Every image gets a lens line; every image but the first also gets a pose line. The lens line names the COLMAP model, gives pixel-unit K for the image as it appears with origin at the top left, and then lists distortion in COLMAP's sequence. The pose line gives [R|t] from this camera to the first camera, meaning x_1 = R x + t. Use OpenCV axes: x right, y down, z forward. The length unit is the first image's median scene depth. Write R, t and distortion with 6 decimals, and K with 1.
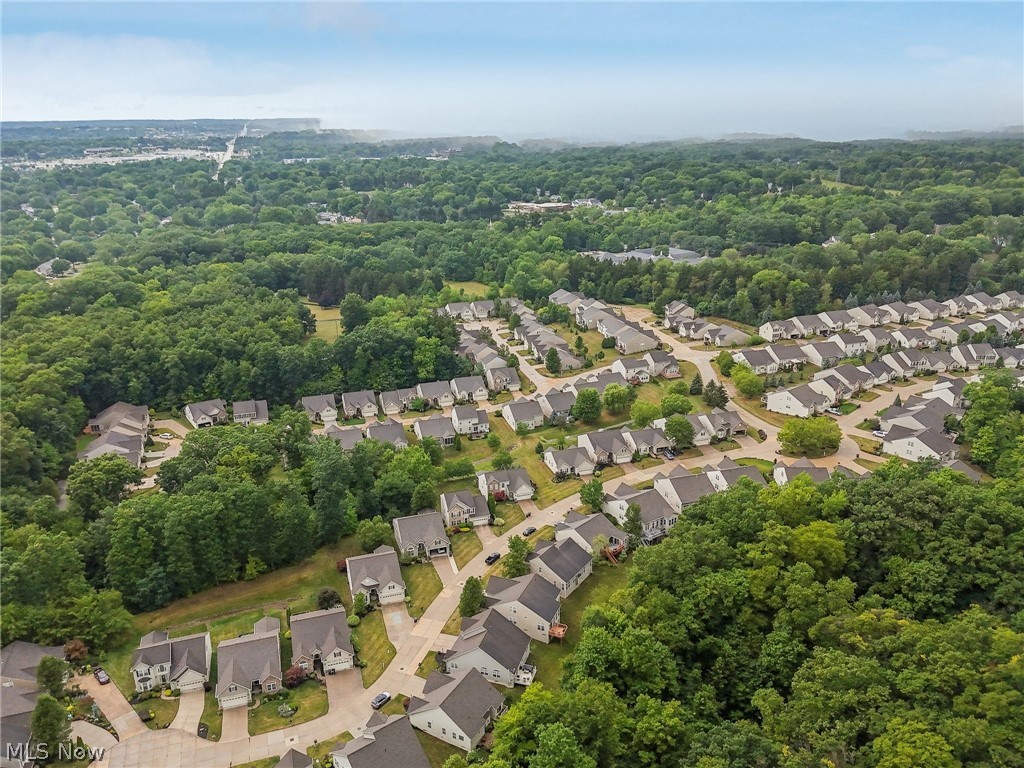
lens RADIAL K [[780.8, 0, 512.0], [0, 780.8, 384.0], [0, 0, 1]] dist [0.098392, -0.131817]
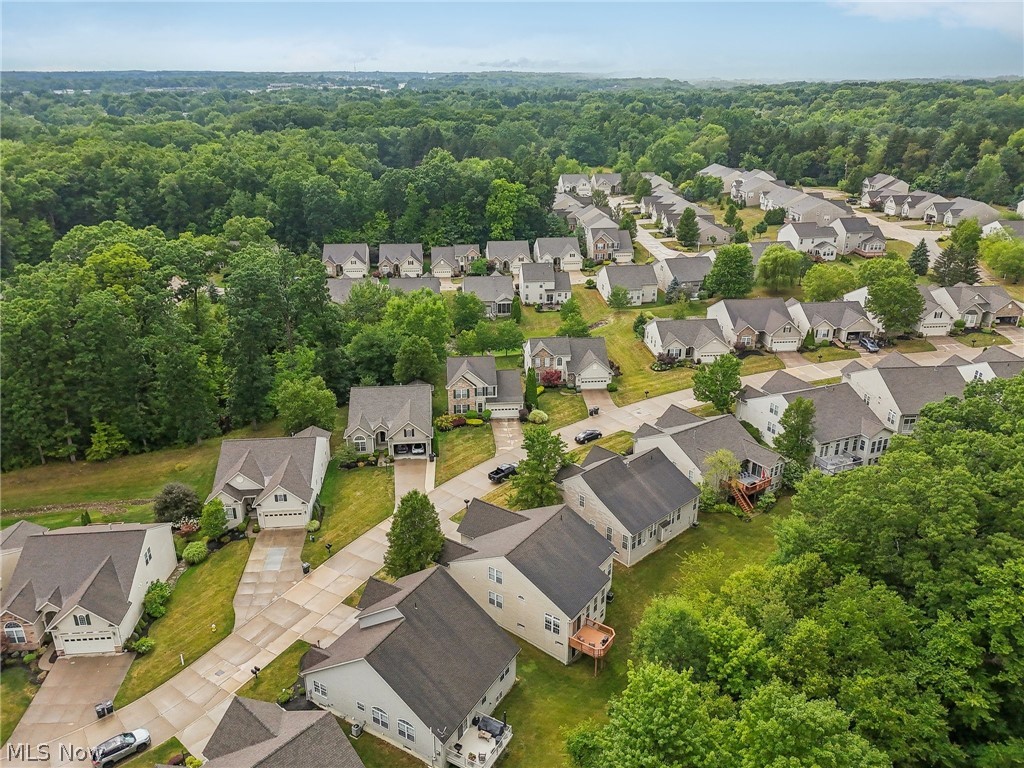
lens RADIAL K [[780.8, 0, 512.0], [0, 780.8, 384.0], [0, 0, 1]] dist [0.098392, -0.131817]
pose [[0.978916, 0.095431, -0.180603, 0.056922], [-0.085250, 0.994345, 0.063332, 0.108664], [0.185625, -0.046601, 0.981515, 0.412661]]
